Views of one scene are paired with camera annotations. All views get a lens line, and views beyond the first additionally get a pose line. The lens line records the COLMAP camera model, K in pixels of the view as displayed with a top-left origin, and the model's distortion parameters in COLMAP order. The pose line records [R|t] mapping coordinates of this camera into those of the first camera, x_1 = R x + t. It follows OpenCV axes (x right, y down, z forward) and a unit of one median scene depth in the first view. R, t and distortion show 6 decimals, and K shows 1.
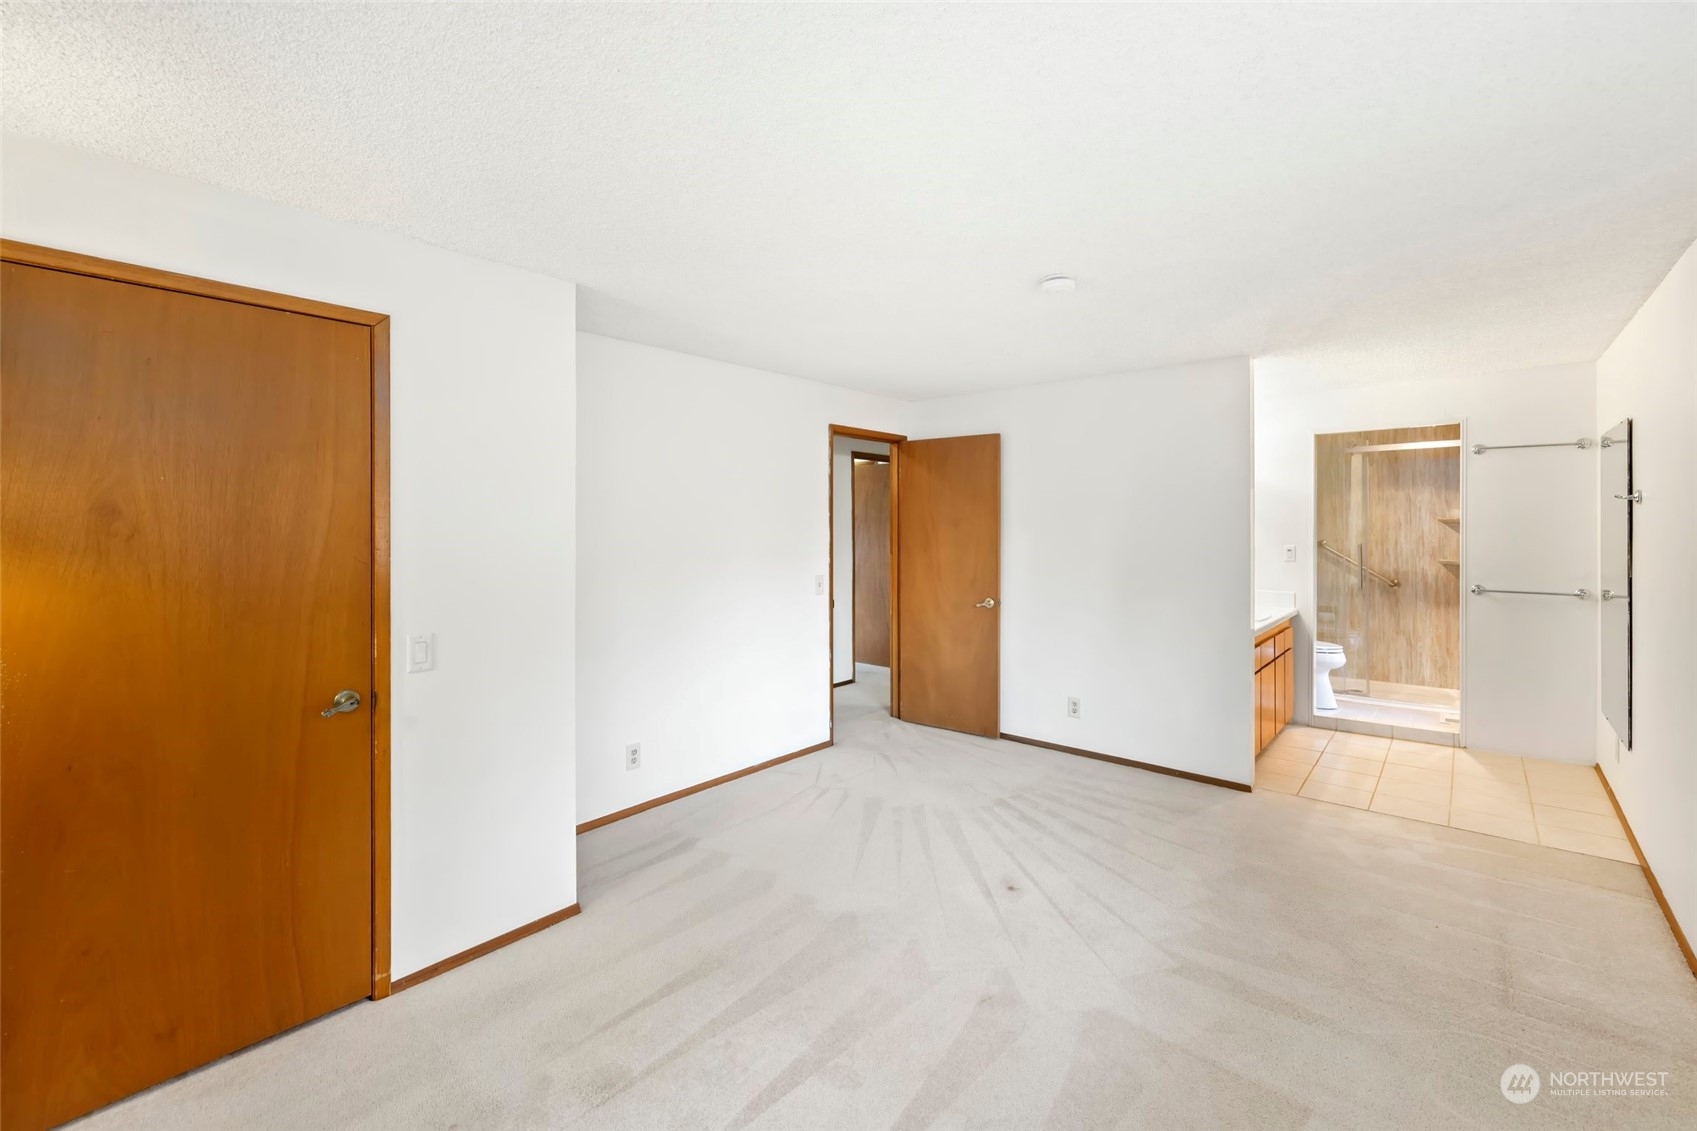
lens RADIAL K [[700.8, 0, 844.1], [0, 700.8, 530.4], [0, 0, 1]] dist [-0.001177, -0.000213]
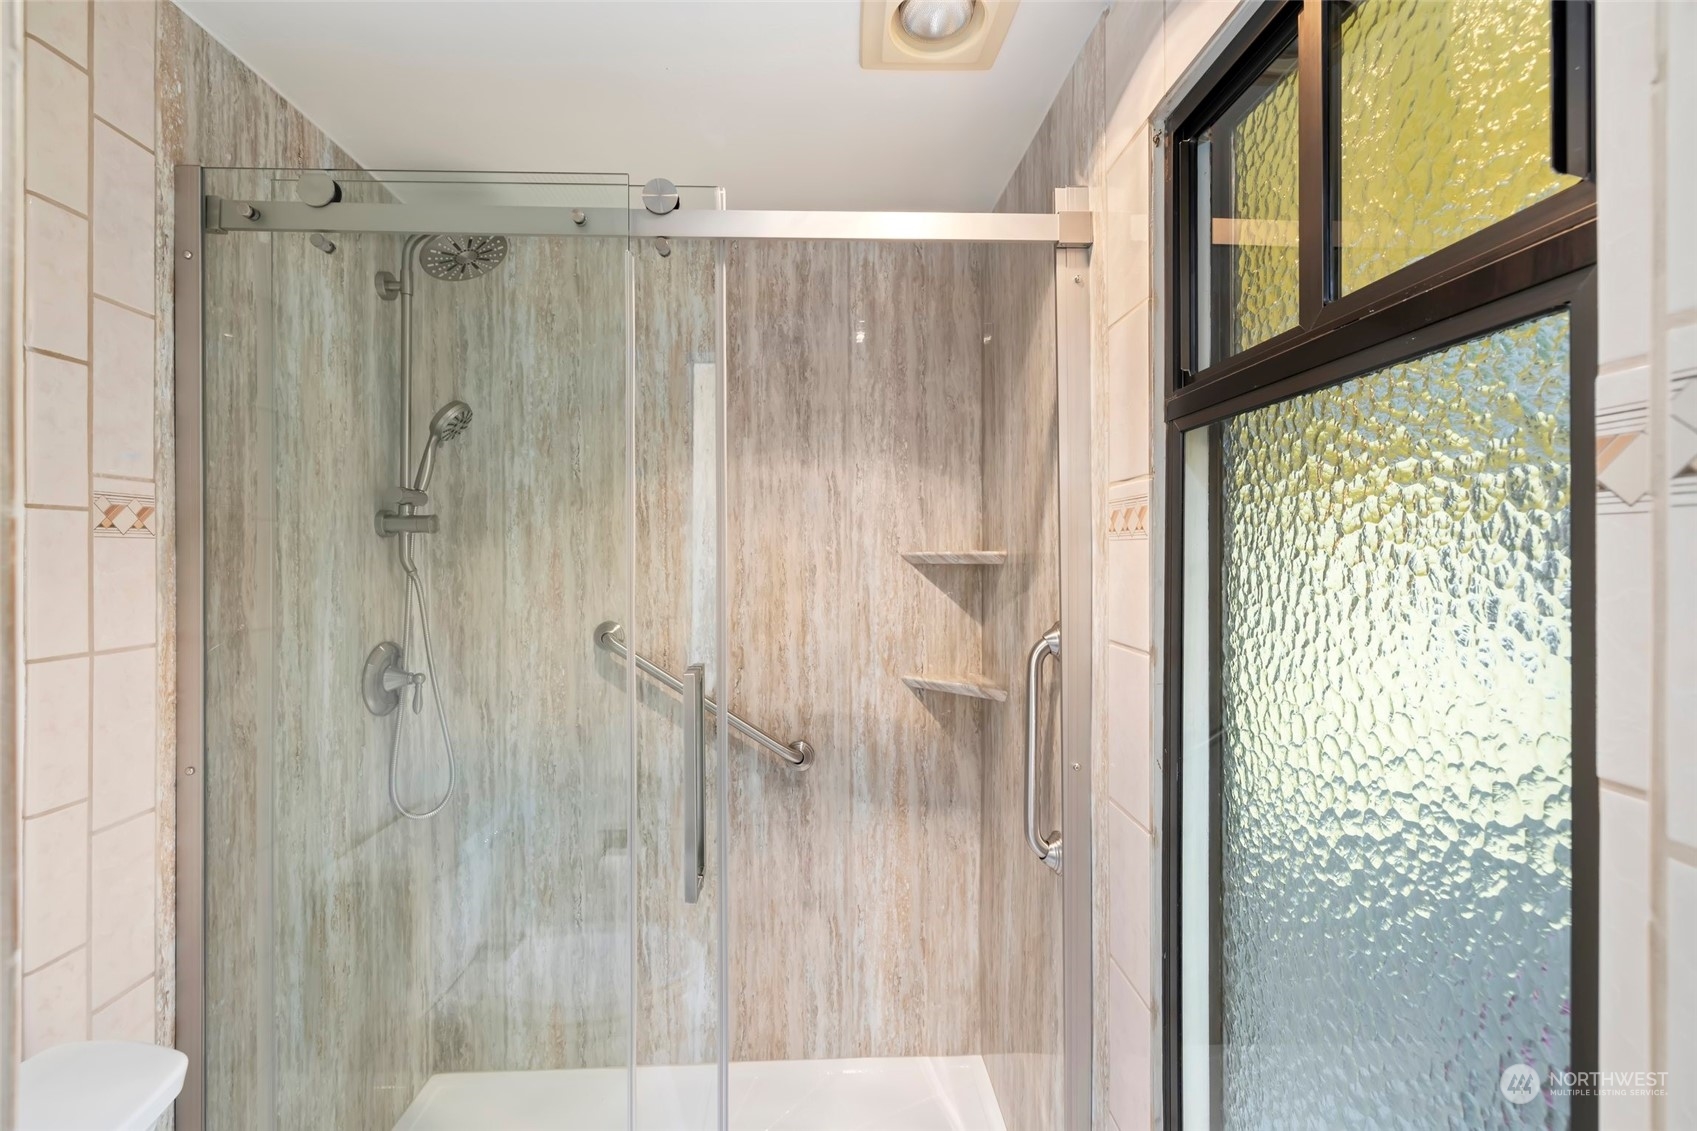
lens RADIAL K [[725.9, 0, 846.4], [0, 725.9, 555.0], [0, 0, 1]] dist [-0.001344, 0.000026]
pose [[0.712686, 0.005869, 0.701458, 0.572394], [-0.000743, 0.999971, -0.007612, -0.012590], [-0.701482, 0.004903, 0.712670, 0.753848]]
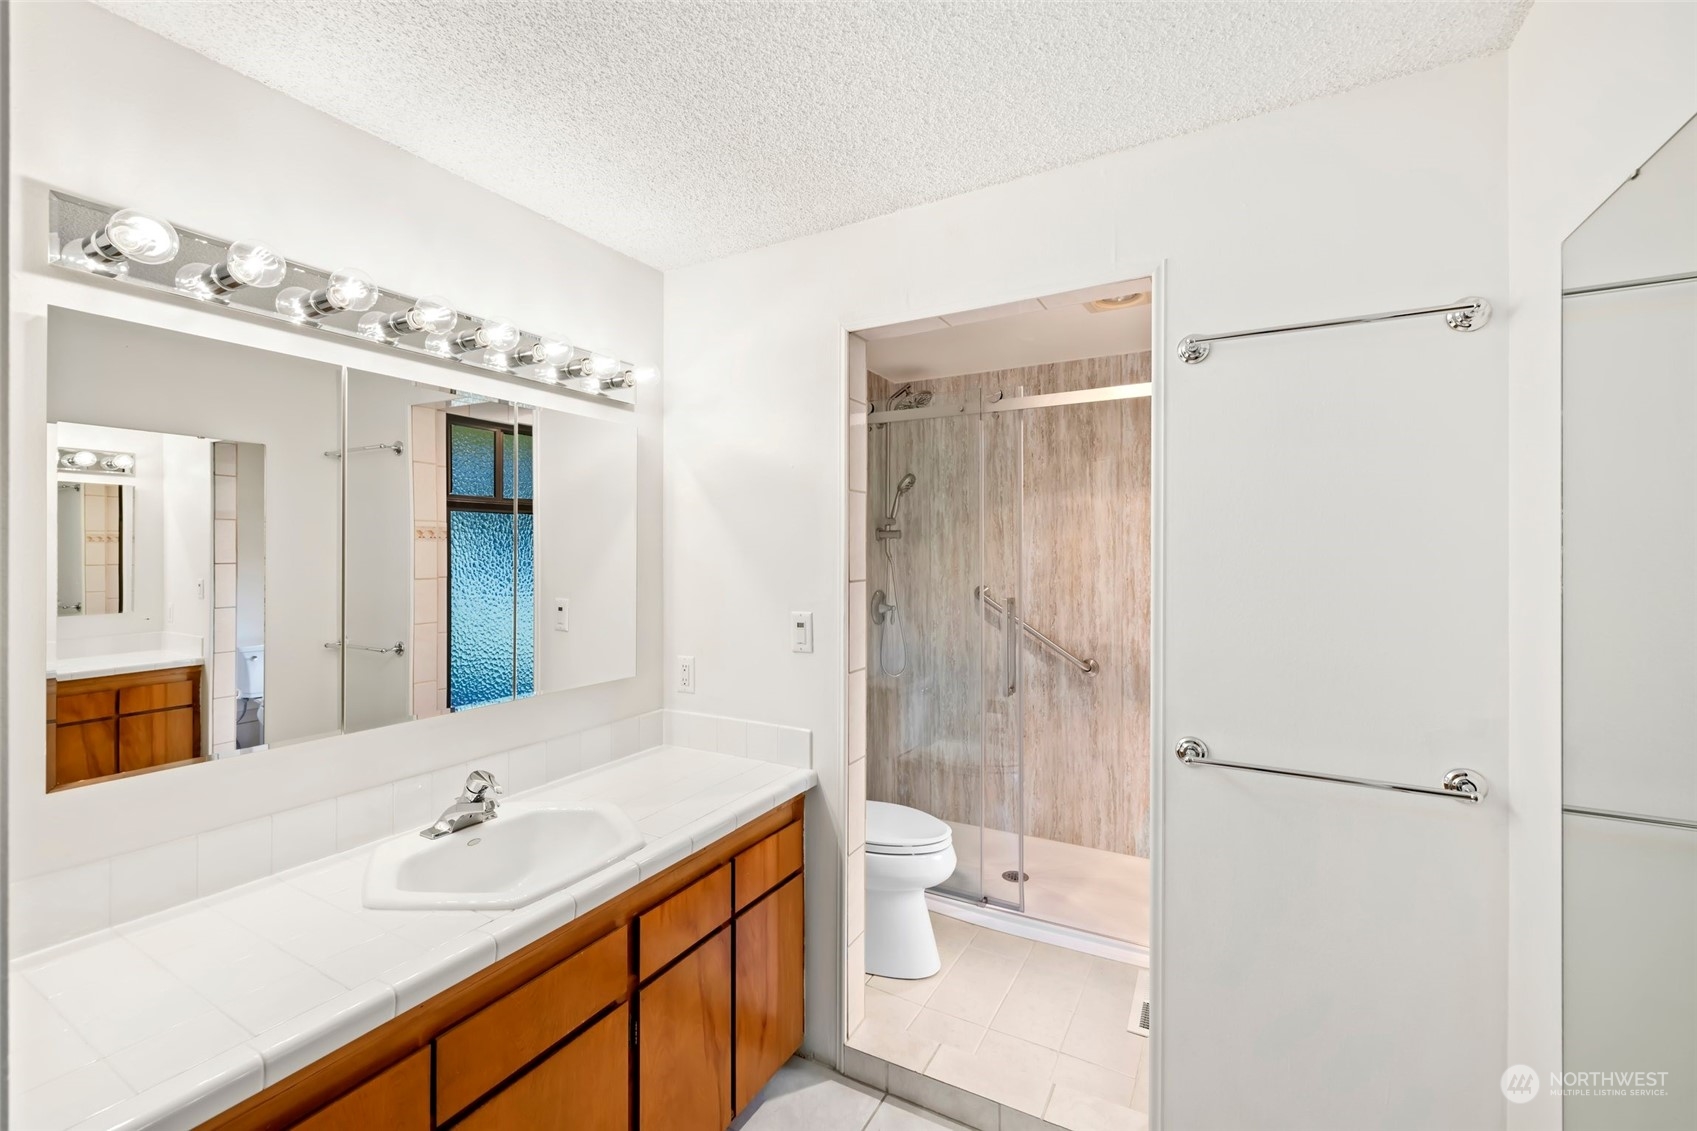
lens RADIAL K [[717.1, 0, 835.8], [0, 717.1, 546.9], [0, 0, 1]] dist [-0.001683, 0.000006]
pose [[0.976081, 0.008408, 0.217243, 0.475256], [-0.006132, 0.999919, -0.011151, -0.009534], [-0.217320, 0.009553, 0.976054, 0.501140]]
